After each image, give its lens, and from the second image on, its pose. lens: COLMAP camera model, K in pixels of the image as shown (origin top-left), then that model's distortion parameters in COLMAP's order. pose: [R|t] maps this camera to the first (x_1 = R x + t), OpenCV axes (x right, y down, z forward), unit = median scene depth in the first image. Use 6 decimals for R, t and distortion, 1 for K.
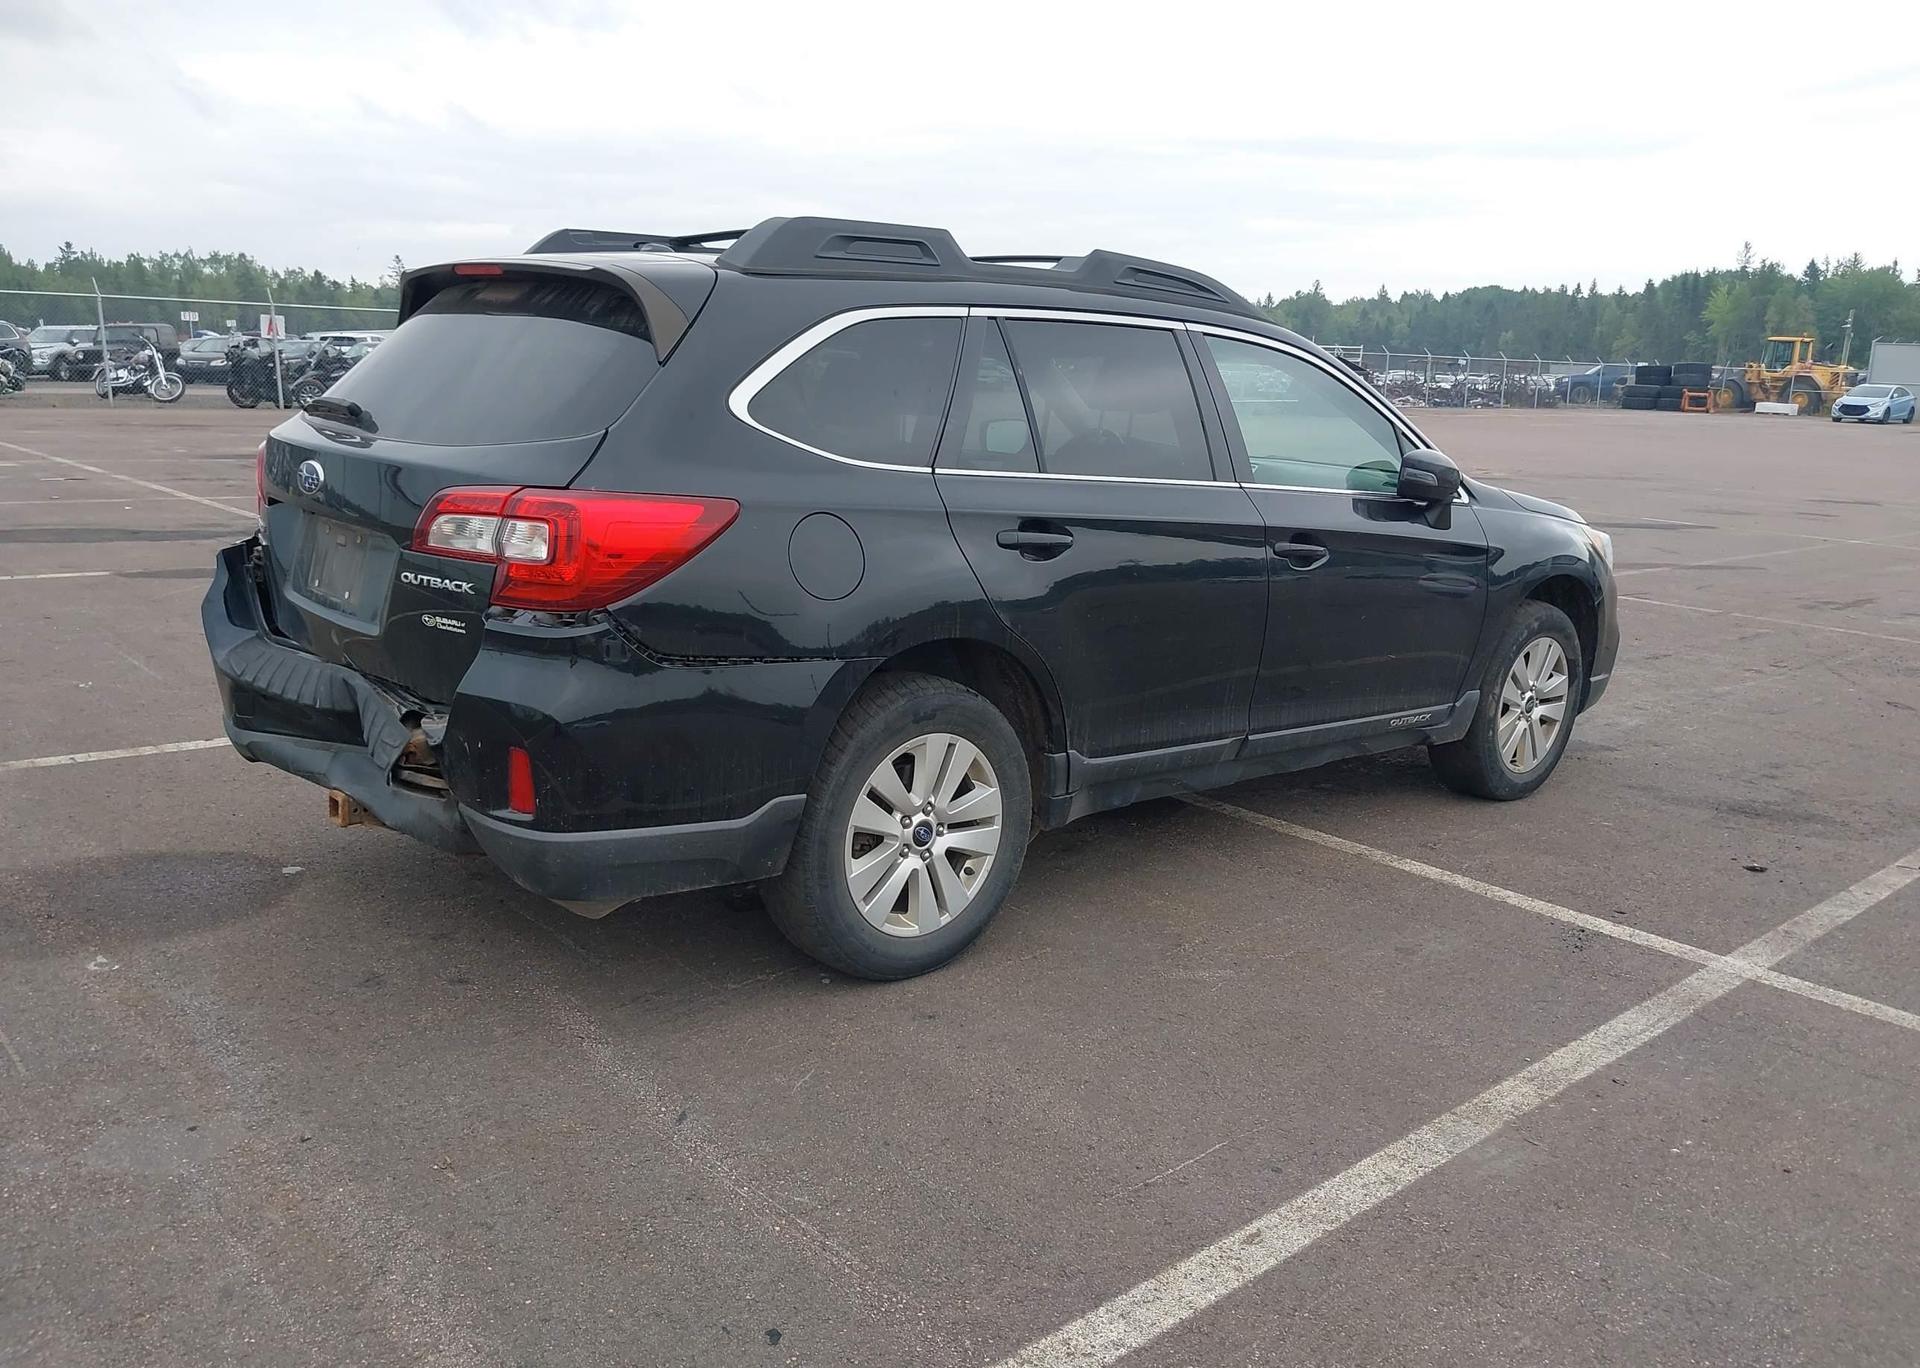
lens RADIAL K [[1458.1, 0, 963.7], [0, 1458.1, 681.7], [0, 0, 1]] dist [0.008890, 0.001964]
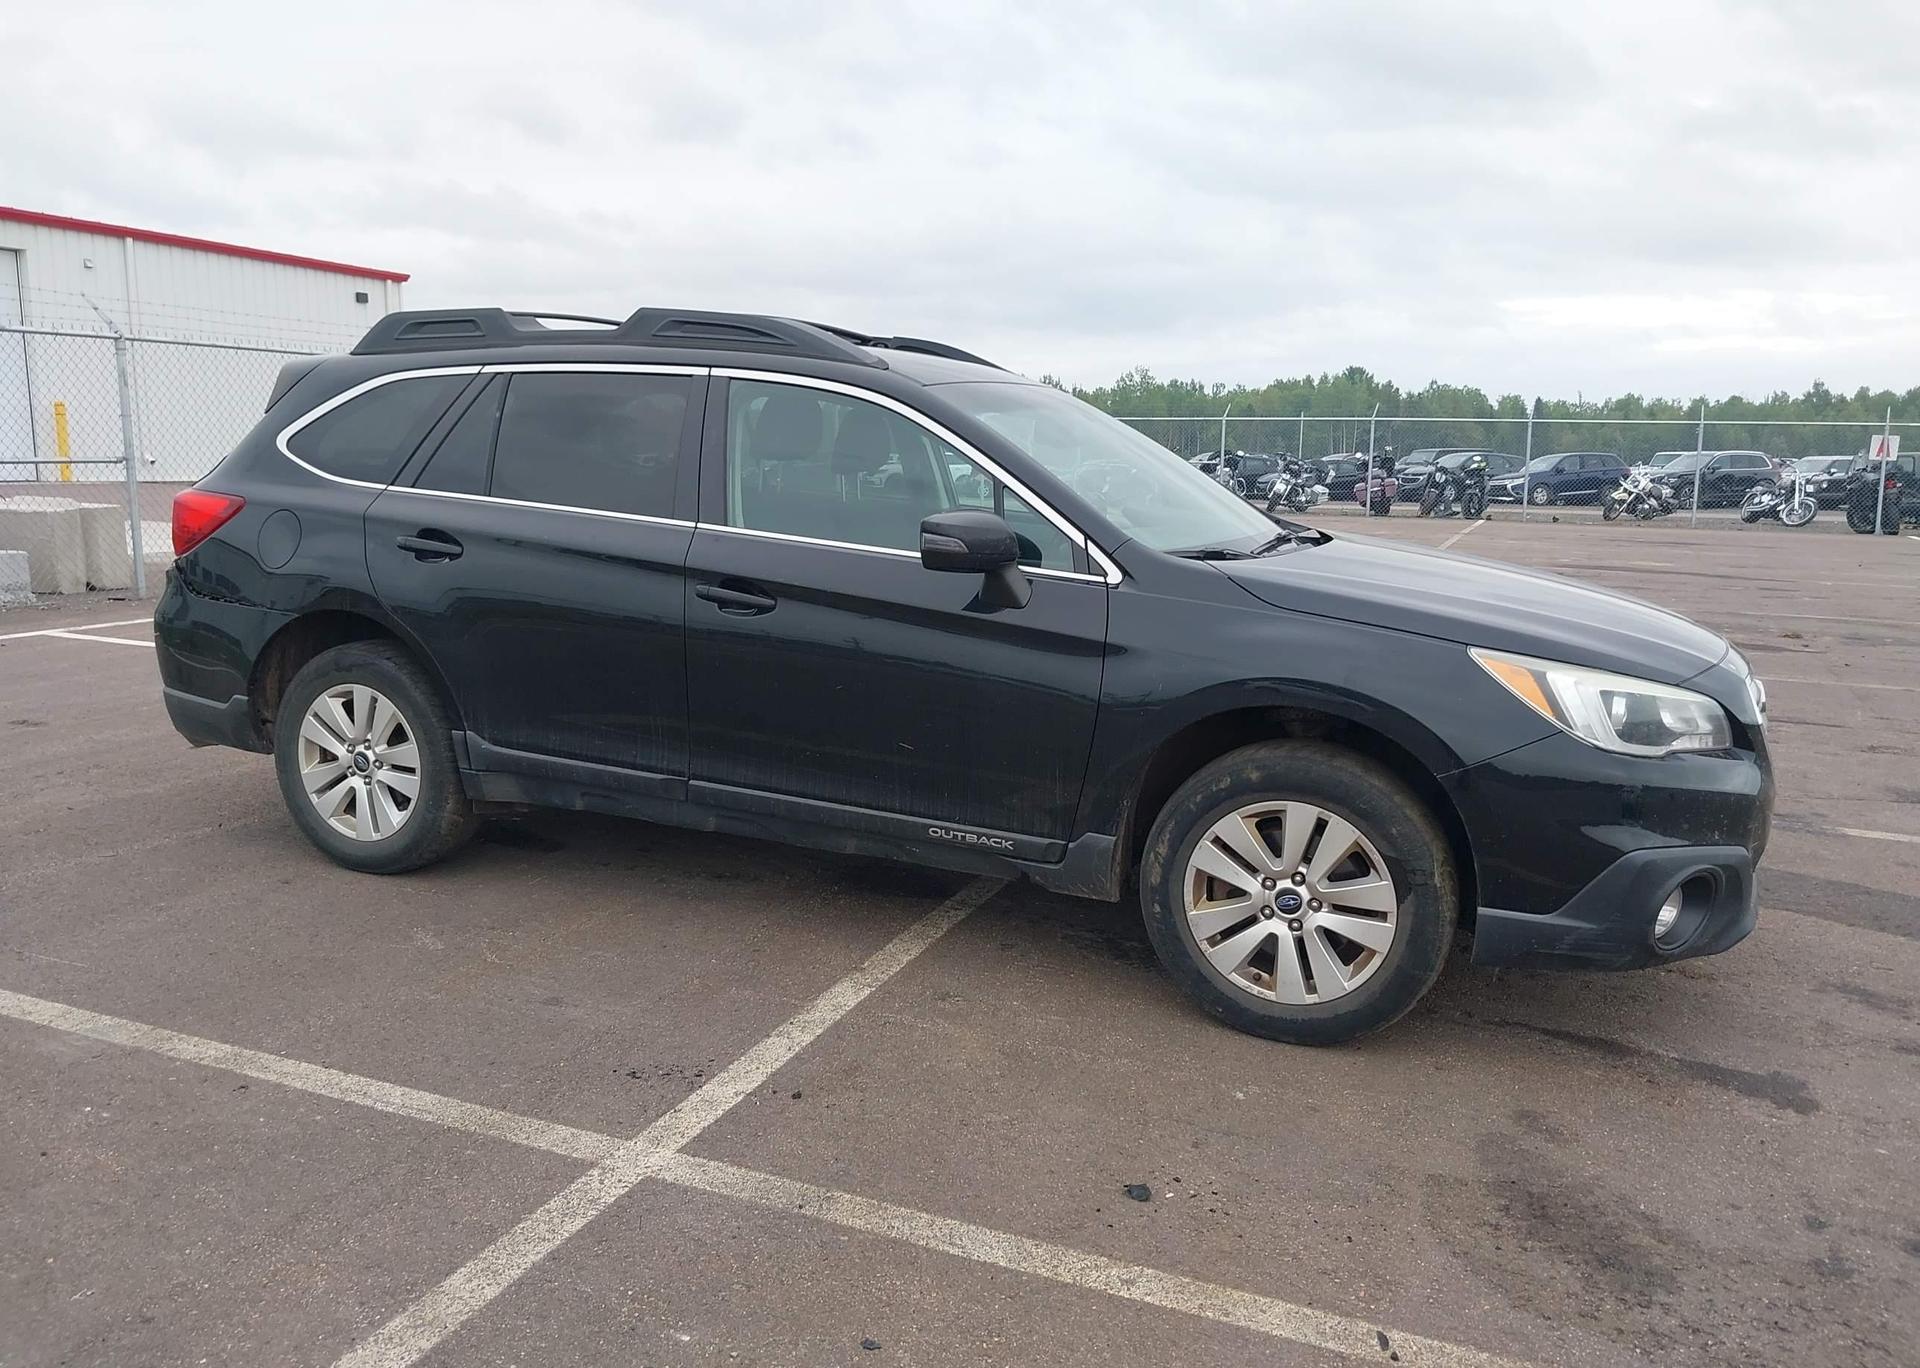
lens RADIAL K [[1493.2, 0, 955.8], [0, 1493.2, 693.6], [0, 0, 1]] dist [0.121792, -0.213236]
pose [[0.436302, 0.119460, -0.891835, 1.307578], [-0.195643, 0.980030, 0.035561, -0.101506], [0.878273, 0.158966, 0.450961, 0.776510]]
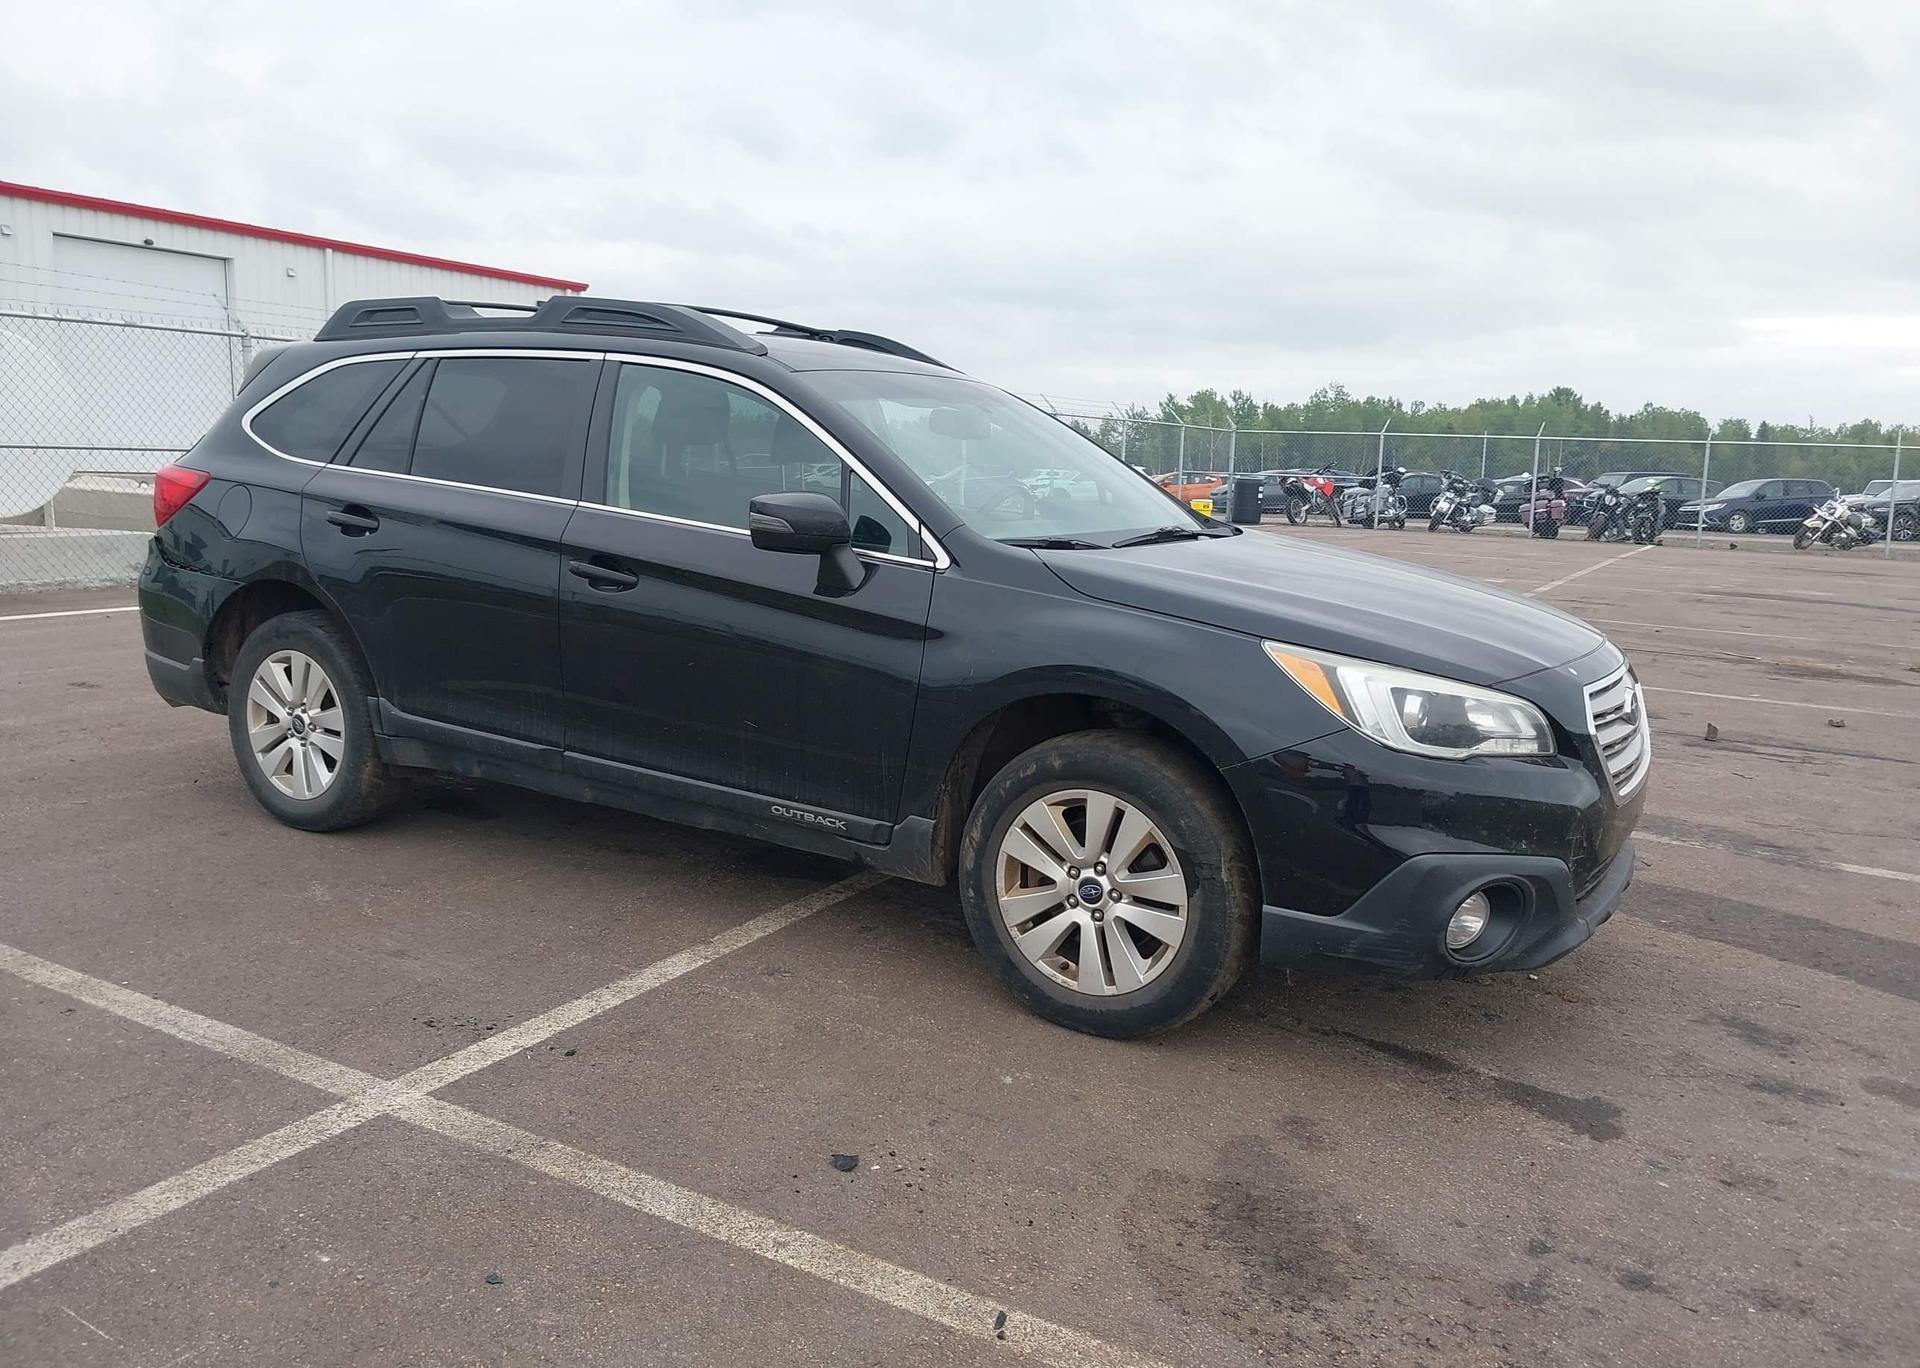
lens RADIAL K [[1481.2, 0, 956.7], [0, 1481.2, 700.5], [0, 0, 1]] dist [0.110403, -0.169289]
pose [[0.323538, 0.130321, -0.937198, 1.402040], [-0.226286, 0.972386, 0.057096, -0.131626], [0.918759, 0.193602, 0.344094, 0.992423]]
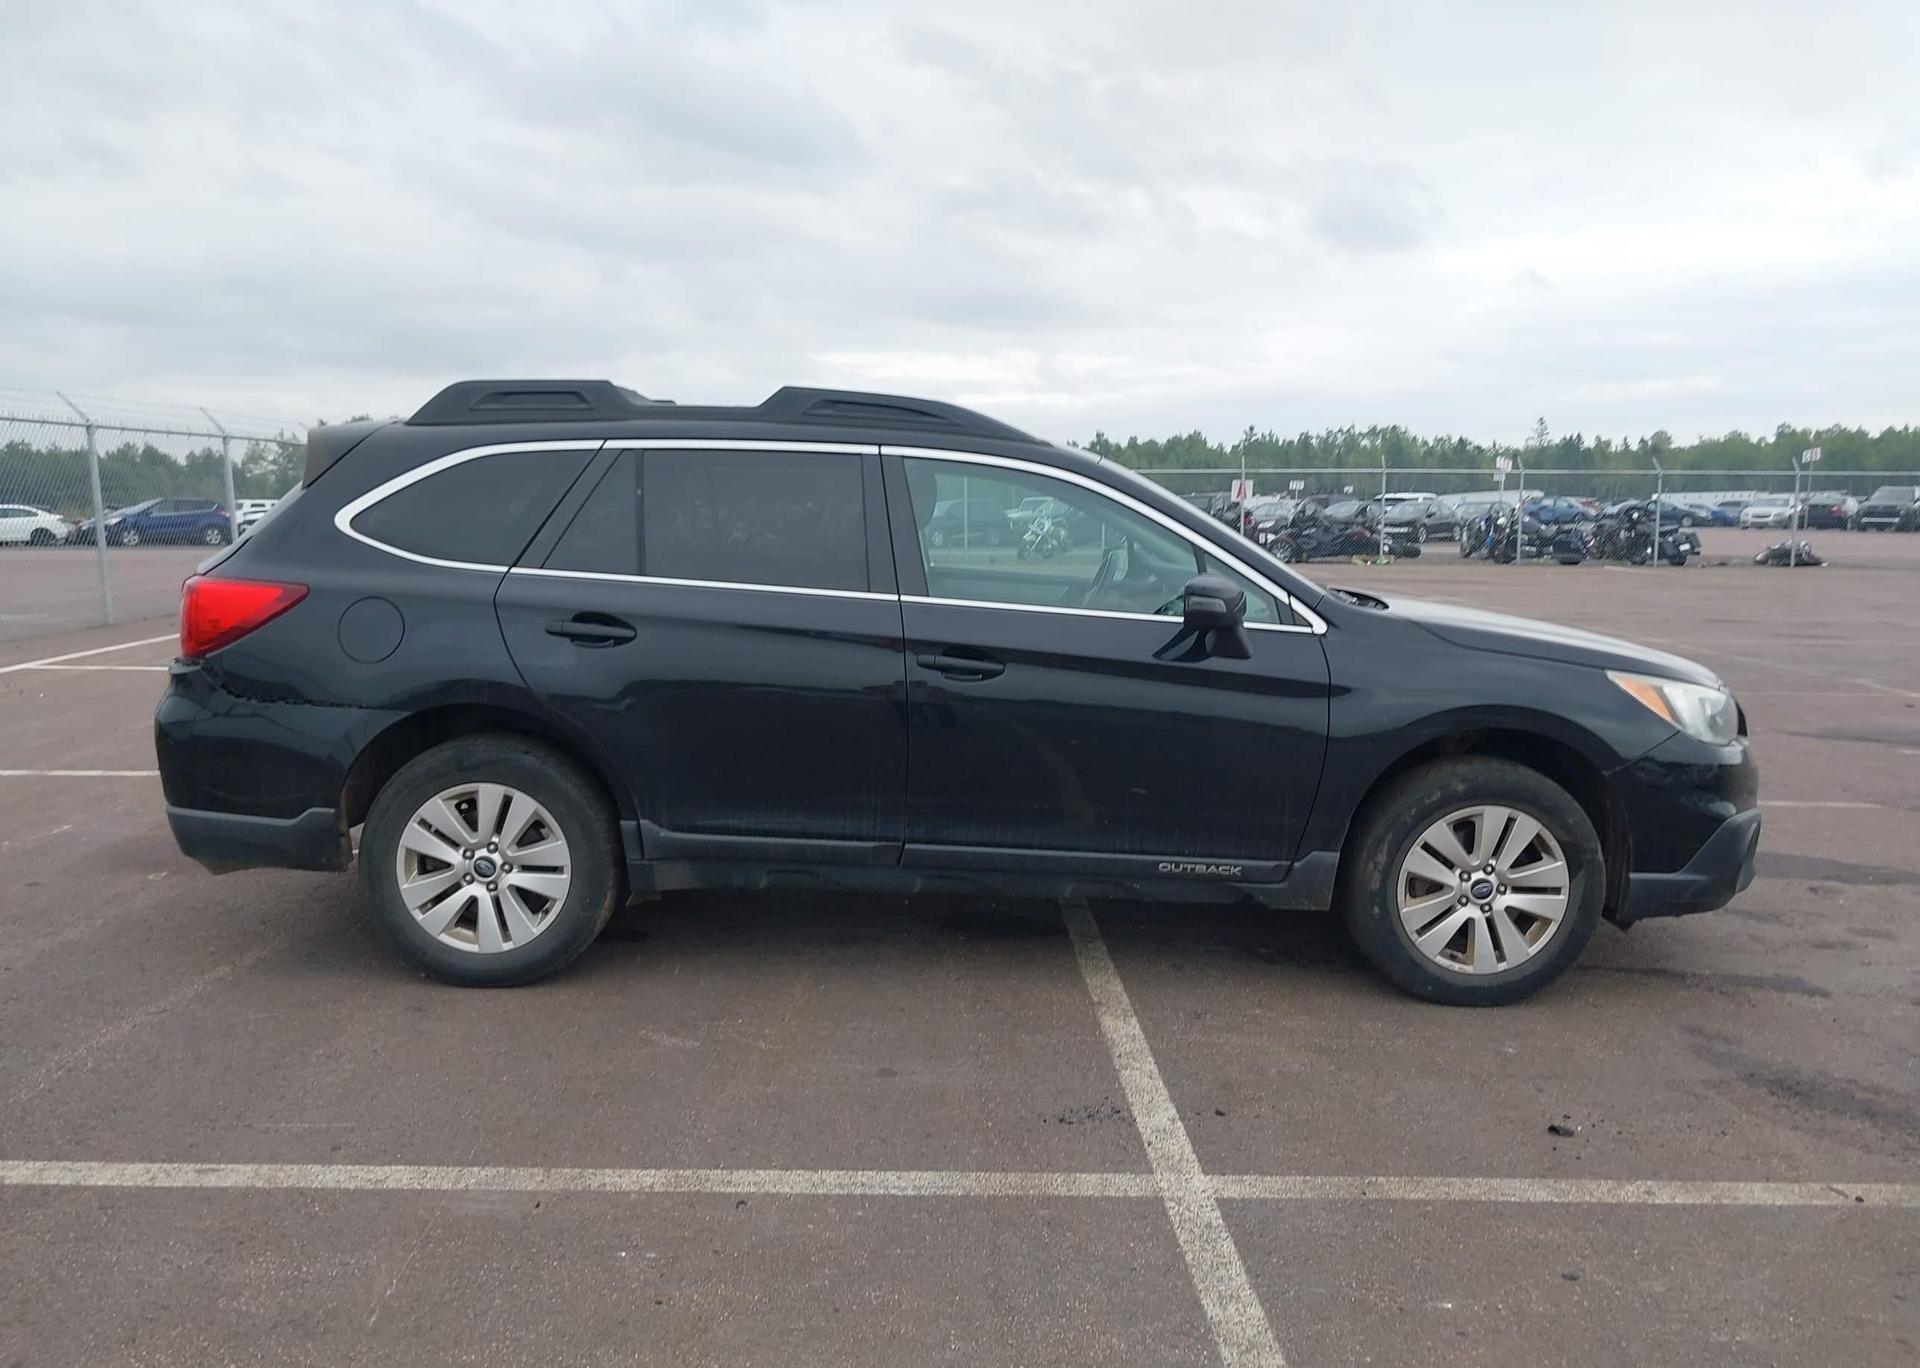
lens RADIAL K [[1481.3, 0, 980.8], [0, 1481.3, 677.4], [0, 0, 1]] dist [0.128834, -0.429273]
pose [[0.766749, 0.047344, -0.640199, 0.991396], [-0.119464, 0.990379, -0.069838, -0.013257], [0.630733, 0.130029, 0.765028, 0.264409]]
